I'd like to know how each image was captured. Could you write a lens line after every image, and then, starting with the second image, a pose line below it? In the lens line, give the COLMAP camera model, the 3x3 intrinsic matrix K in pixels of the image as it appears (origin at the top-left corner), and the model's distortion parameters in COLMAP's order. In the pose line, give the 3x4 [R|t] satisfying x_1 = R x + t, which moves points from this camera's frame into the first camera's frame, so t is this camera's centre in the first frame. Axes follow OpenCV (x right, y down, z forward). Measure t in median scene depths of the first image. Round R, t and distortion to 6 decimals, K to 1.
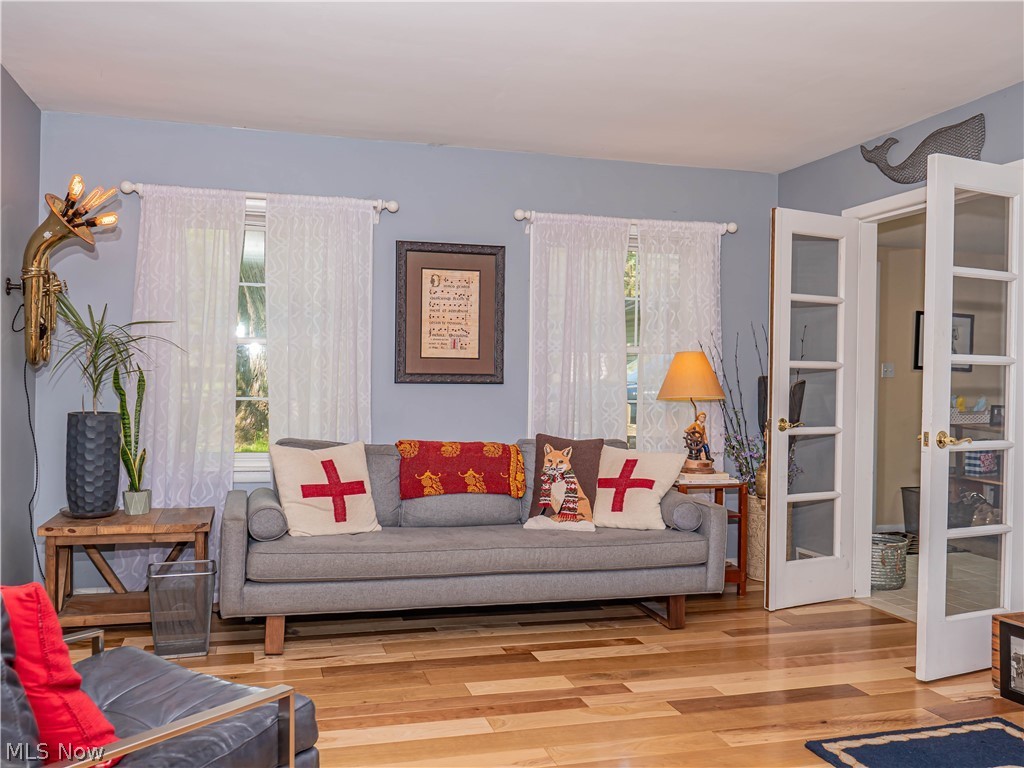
lens RADIAL K [[896.4, 0, 512.0], [0, 896.4, 384.0], [0, 0, 1]] dist [-0.004529, -0.004531]
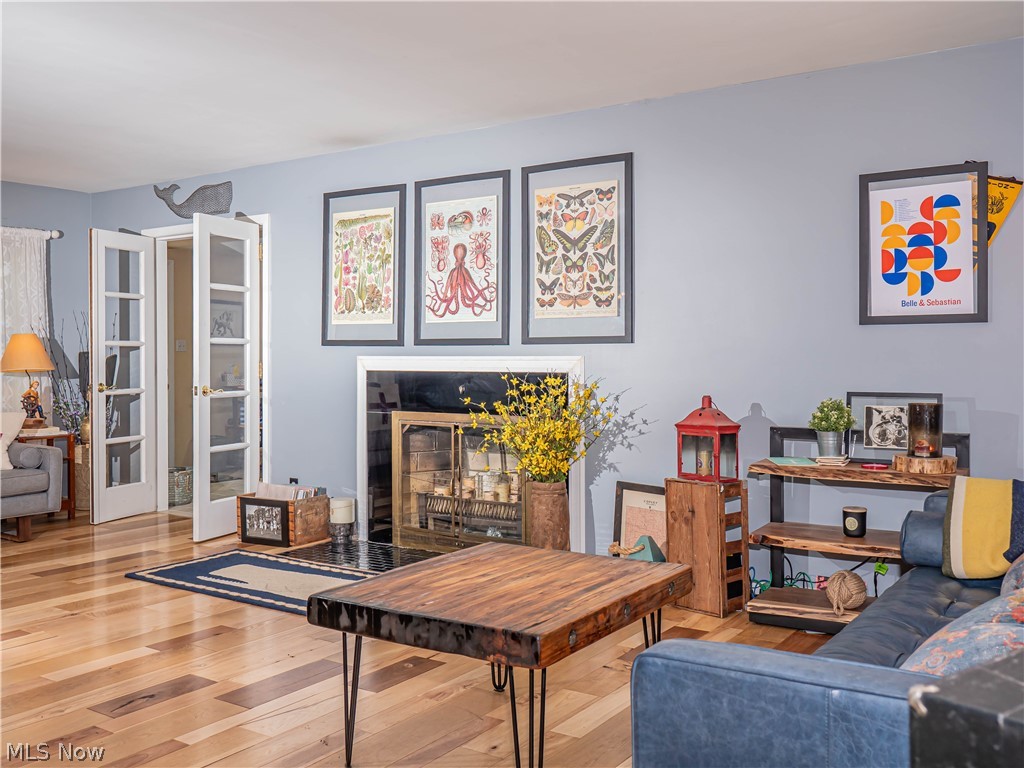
lens RADIAL K [[987.1, 0, 510.4], [0, 987.1, 359.0], [0, 0, 1]] dist [-0.026364, -0.007326]
pose [[0.763495, -0.020751, 0.645480, -0.185916], [0.018933, 0.999773, 0.009746, -0.000926], [-0.645536, 0.004780, 0.763715, -0.544277]]
